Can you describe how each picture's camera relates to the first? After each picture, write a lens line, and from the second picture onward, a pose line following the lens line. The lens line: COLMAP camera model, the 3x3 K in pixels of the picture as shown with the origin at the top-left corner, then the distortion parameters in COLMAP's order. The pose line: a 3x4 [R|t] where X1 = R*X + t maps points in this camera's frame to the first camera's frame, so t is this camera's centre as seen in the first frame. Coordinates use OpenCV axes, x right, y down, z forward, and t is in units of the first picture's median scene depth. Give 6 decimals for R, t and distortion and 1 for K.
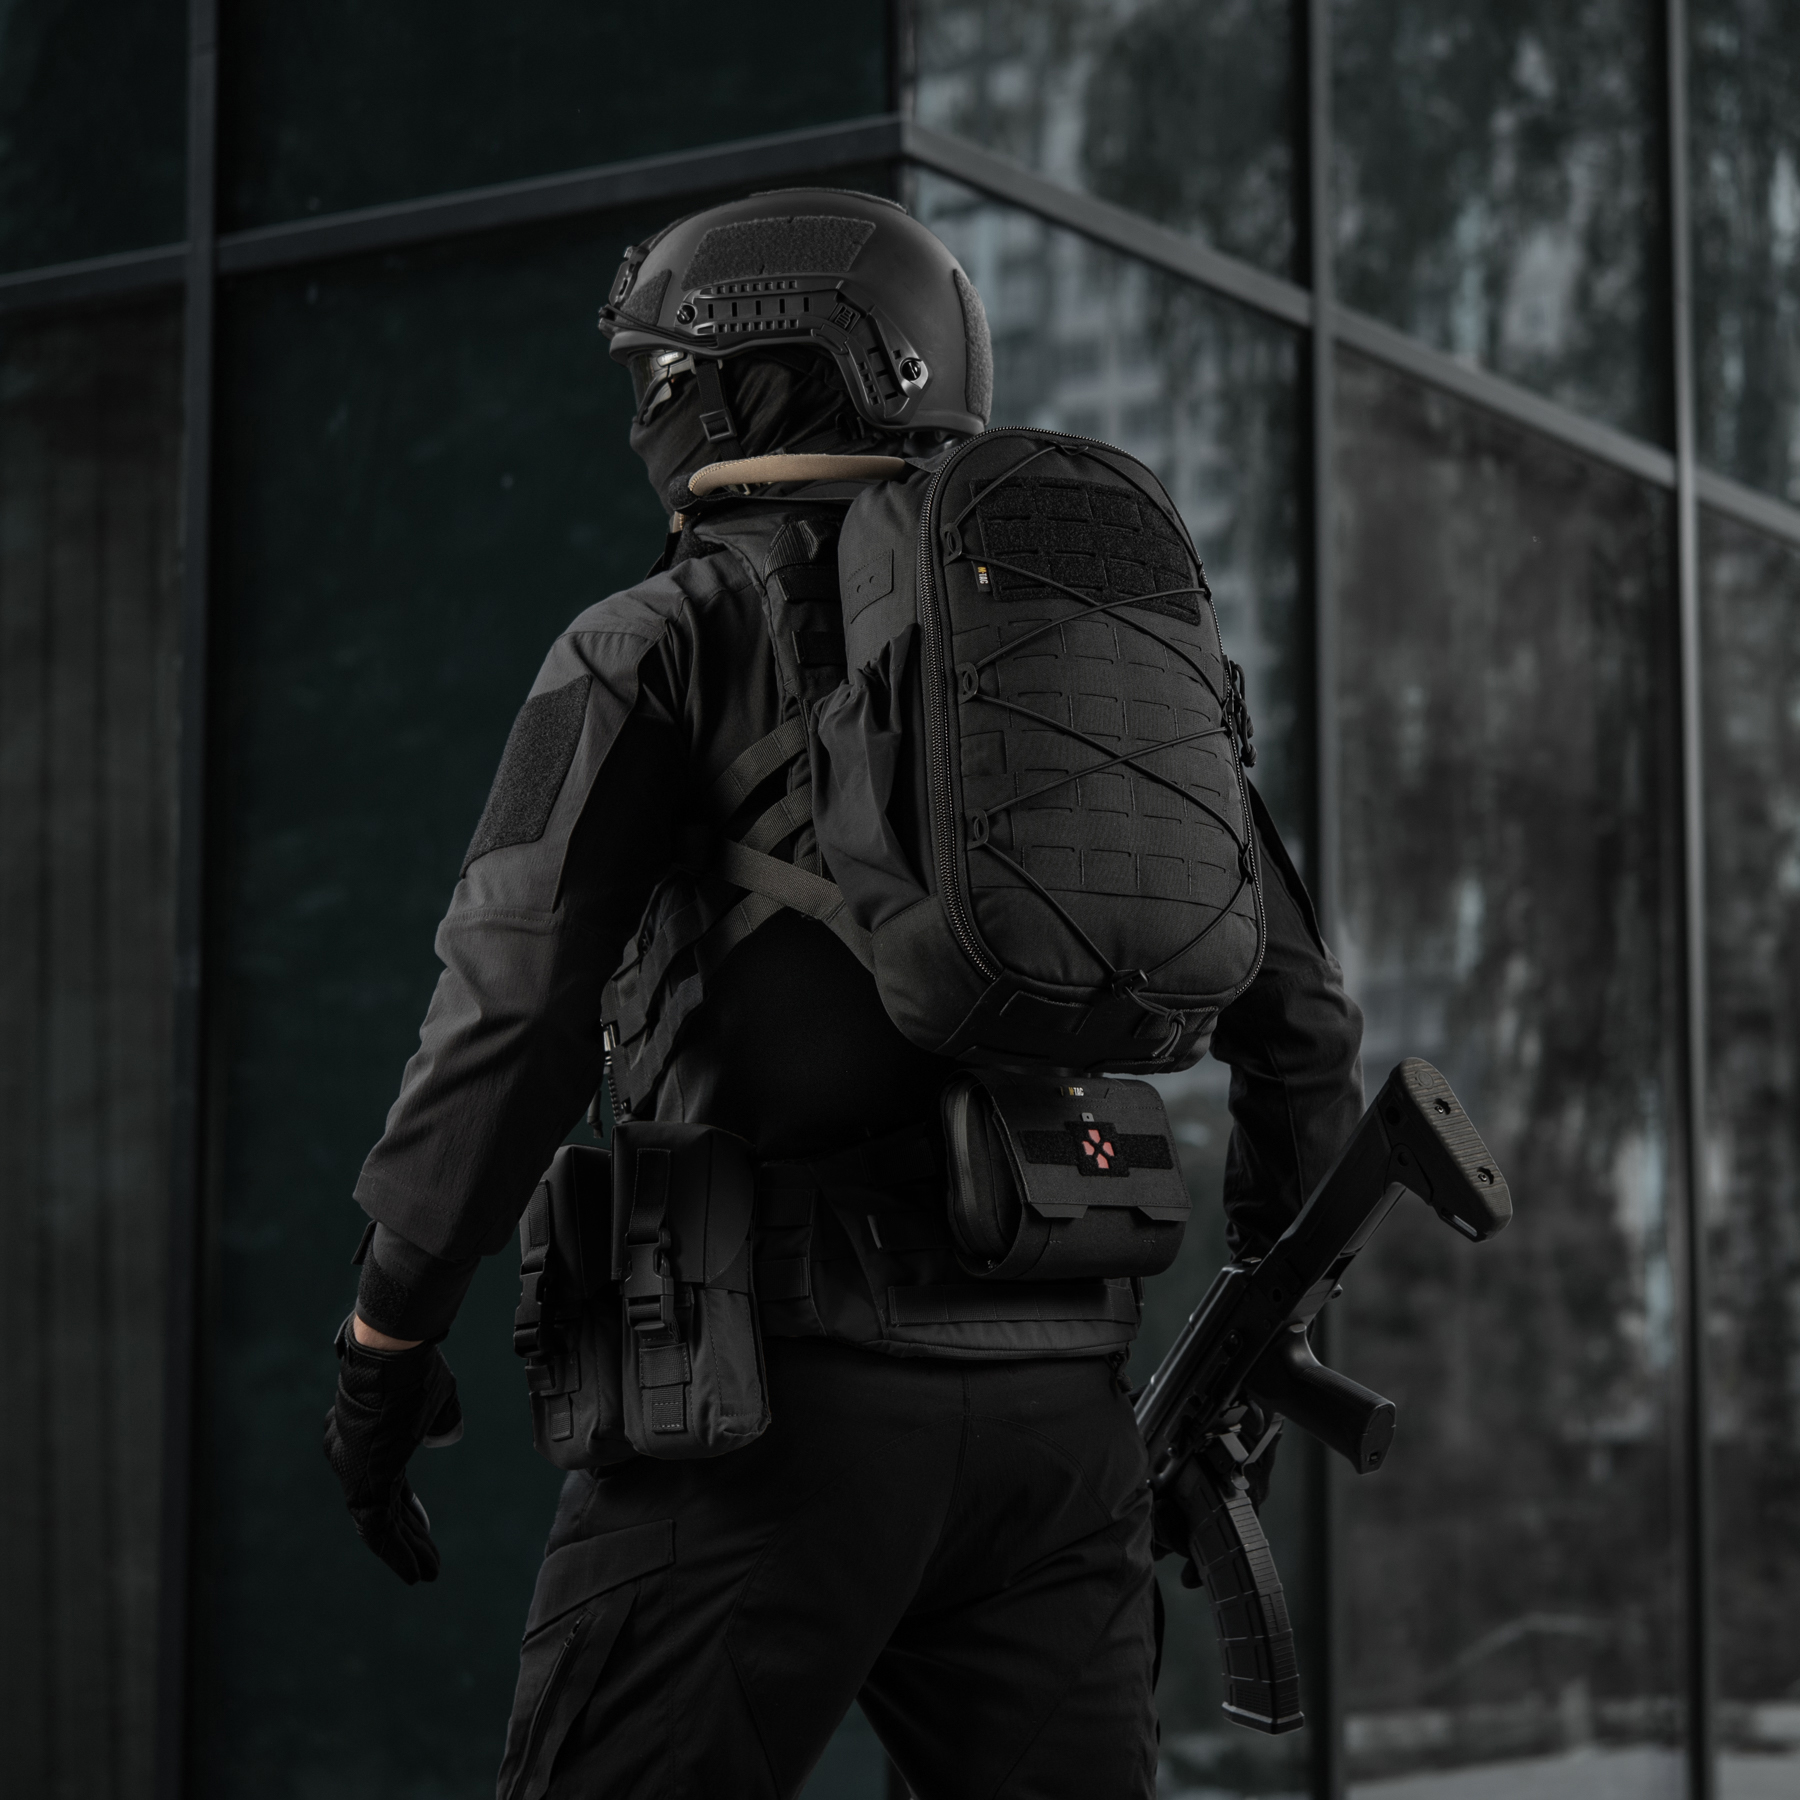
lens RADIAL K [[3781.3, 0, 900.0], [0, 3781.3, 900.0], [0, 0, 1]] dist [0.227784, -0.219473]
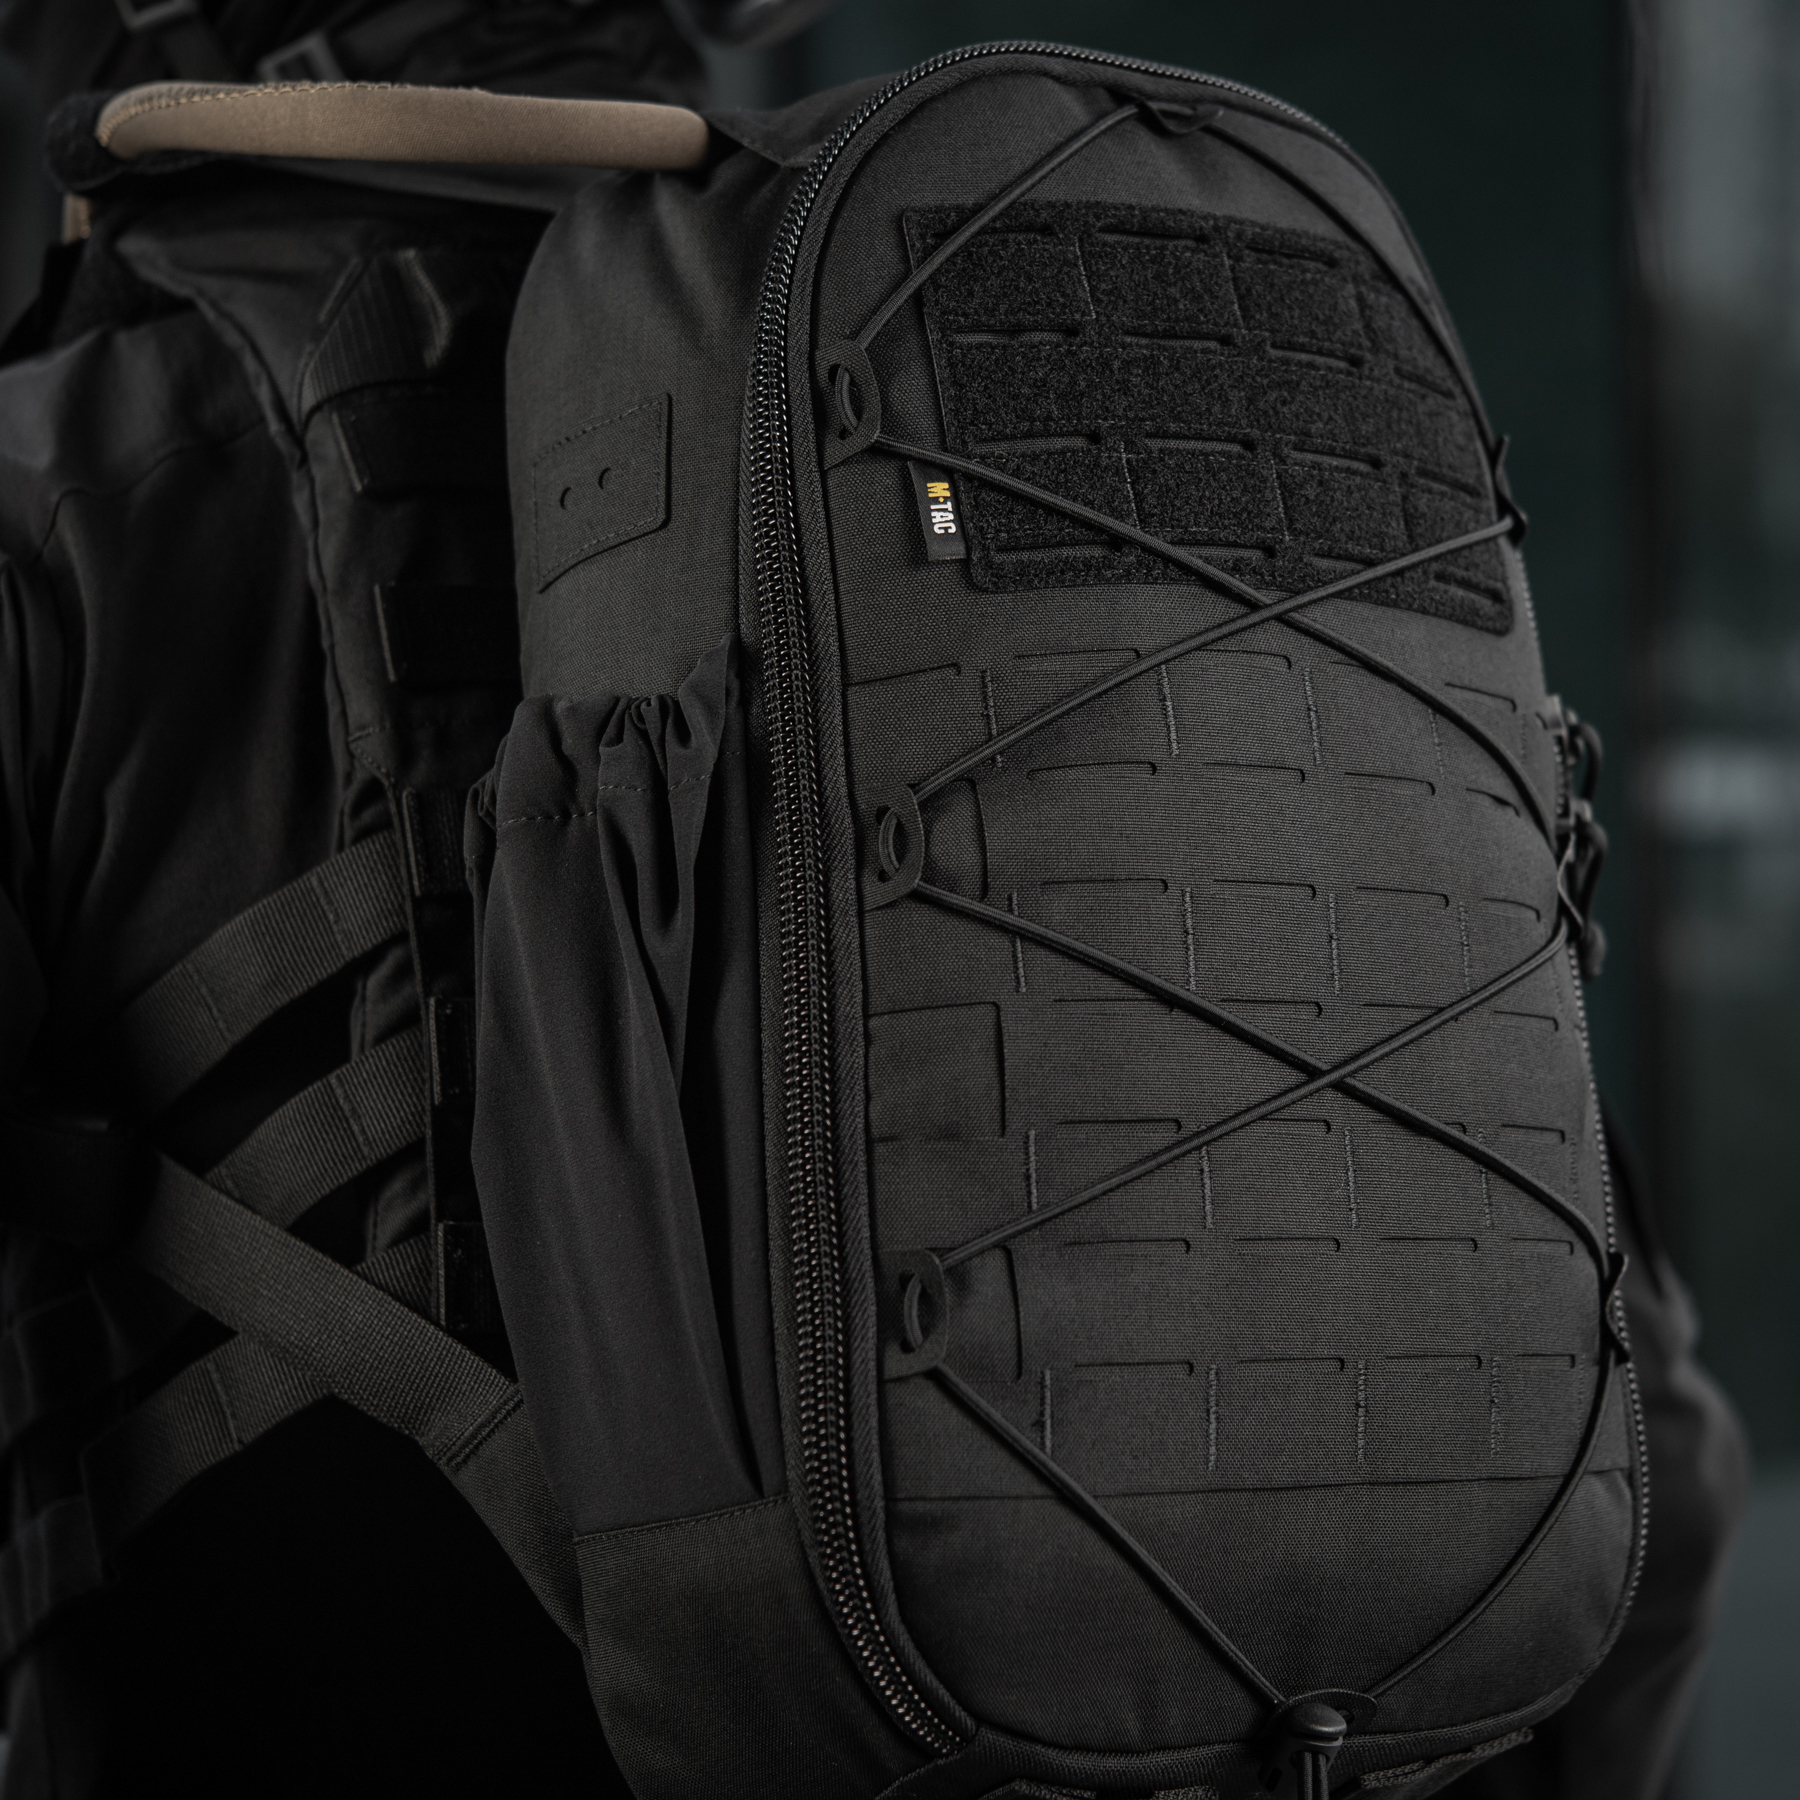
lens RADIAL K [[3781.3, 0, 900.0], [0, 3781.3, 900.0], [0, 0, 1]] dist [0.227784, -0.219473]
pose [[0.994338, 0.028510, 0.102363, -0.015309], [-0.043687, 0.987835, 0.149245, -0.099801], [-0.096863, -0.152872, 0.983488, 0.649750]]
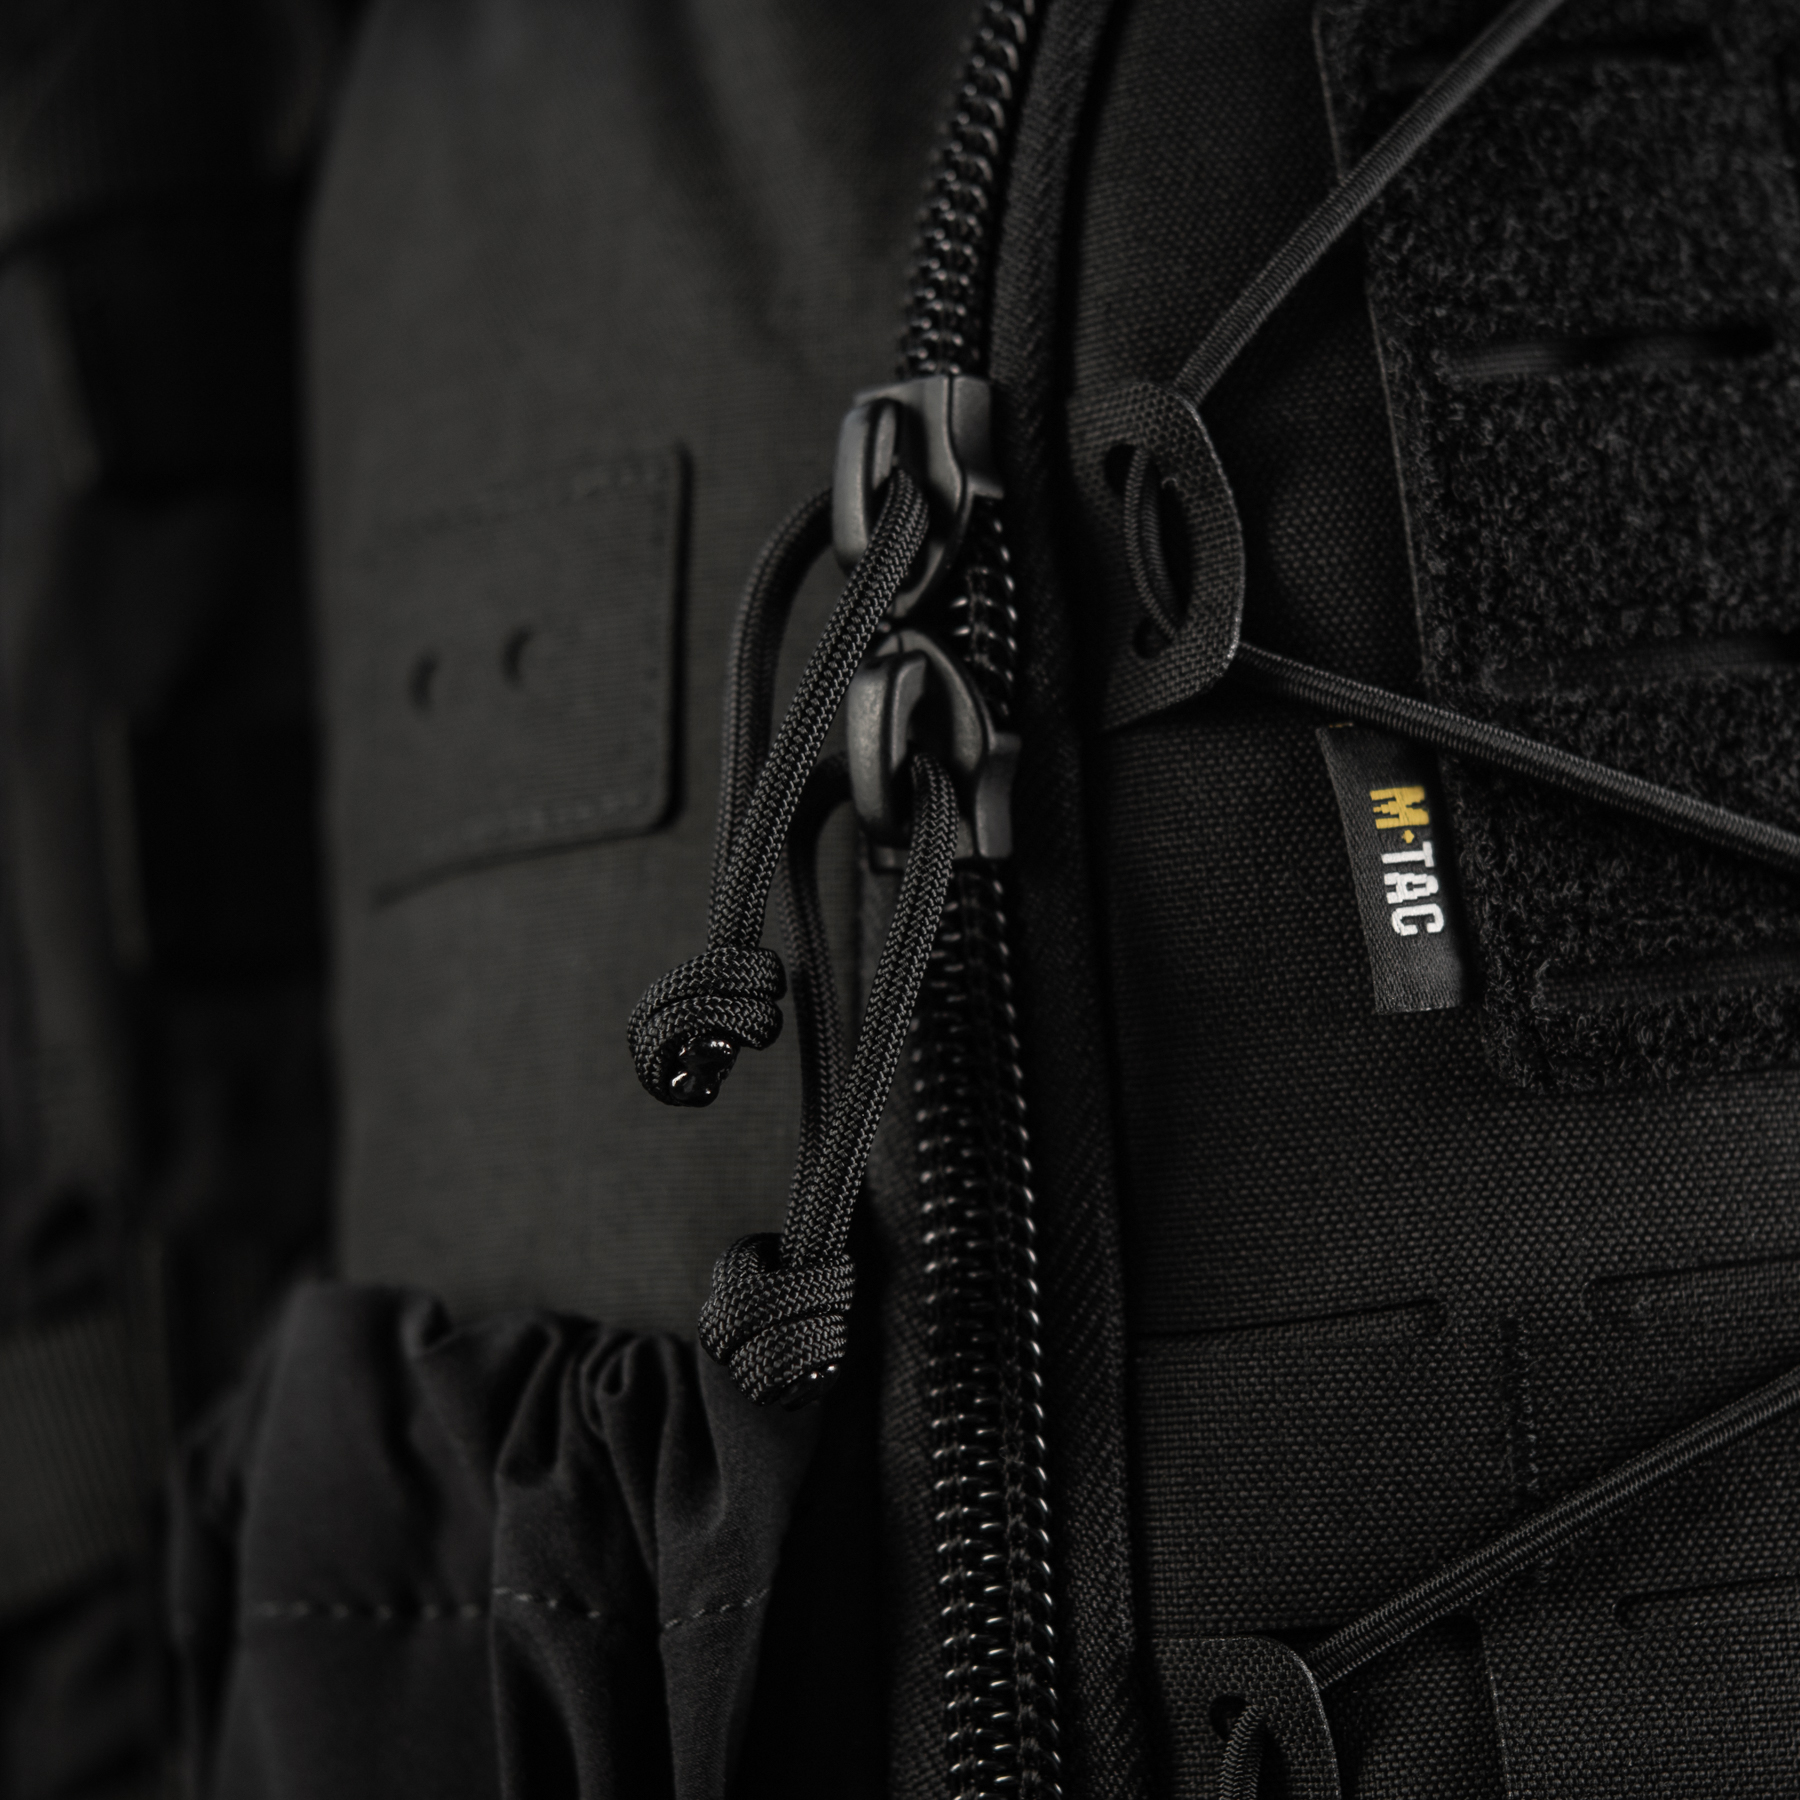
lens RADIAL K [[4715.7, 0, 900.5], [0, 4715.7, 1392.5], [0, 0, 1]] dist [-0.002314, 0.716678]
pose [[0.997817, 0.026274, 0.060583, -0.003591], [-0.044672, 0.944223, 0.326261, -0.117005], [-0.048631, -0.328255, 0.943336, 0.834091]]
